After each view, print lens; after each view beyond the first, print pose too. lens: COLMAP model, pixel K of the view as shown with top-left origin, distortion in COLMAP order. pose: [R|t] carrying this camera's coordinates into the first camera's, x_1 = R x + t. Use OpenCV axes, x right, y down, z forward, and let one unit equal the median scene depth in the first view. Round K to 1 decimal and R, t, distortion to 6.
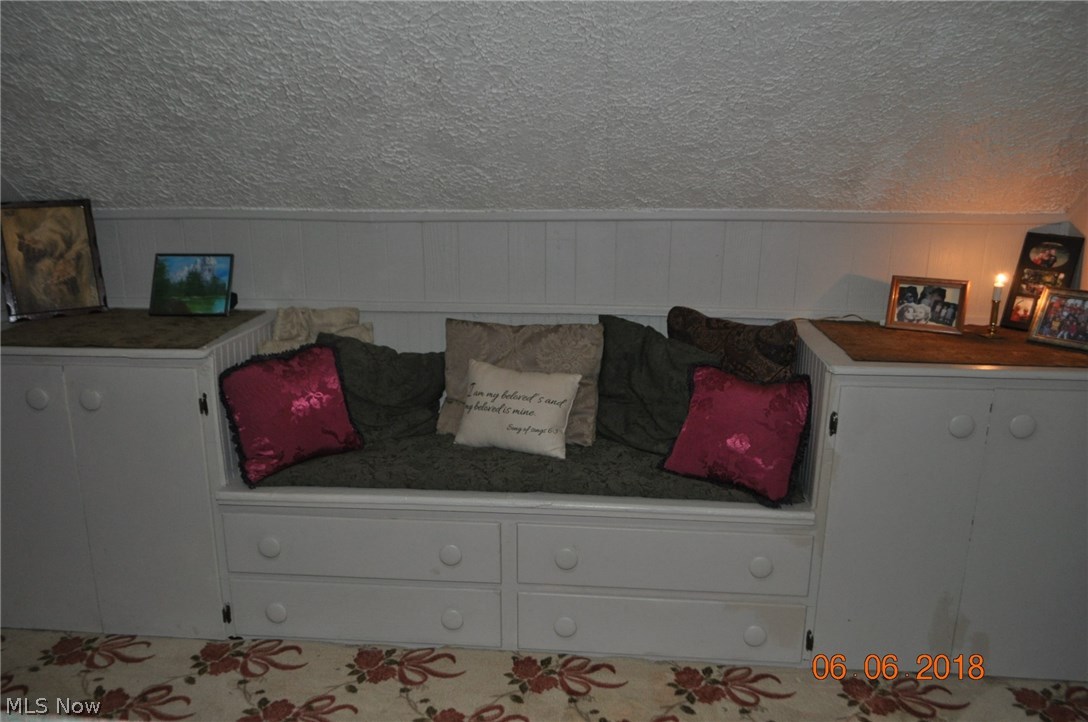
lens RADIAL K [[853.2, 0, 541.6], [0, 853.2, 360.5], [0, 0, 1]] dist [-0.008961, 0.010767]
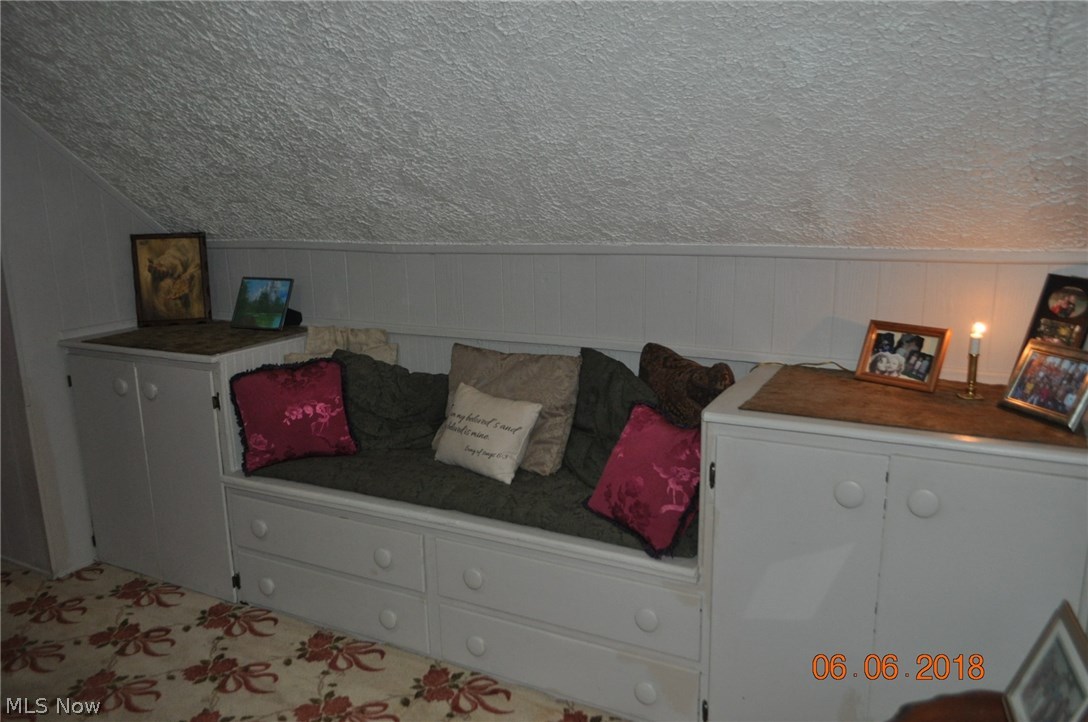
lens RADIAL K [[853.2, 0, 538.0], [0, 853.2, 361.7], [0, 0, 1]] dist [-0.008961, 0.010767]
pose [[0.915481, 0.061310, -0.397662, 0.461868], [-0.076171, 0.996859, -0.021667, -0.012186], [0.395085, 0.050126, 0.917276, 0.065697]]
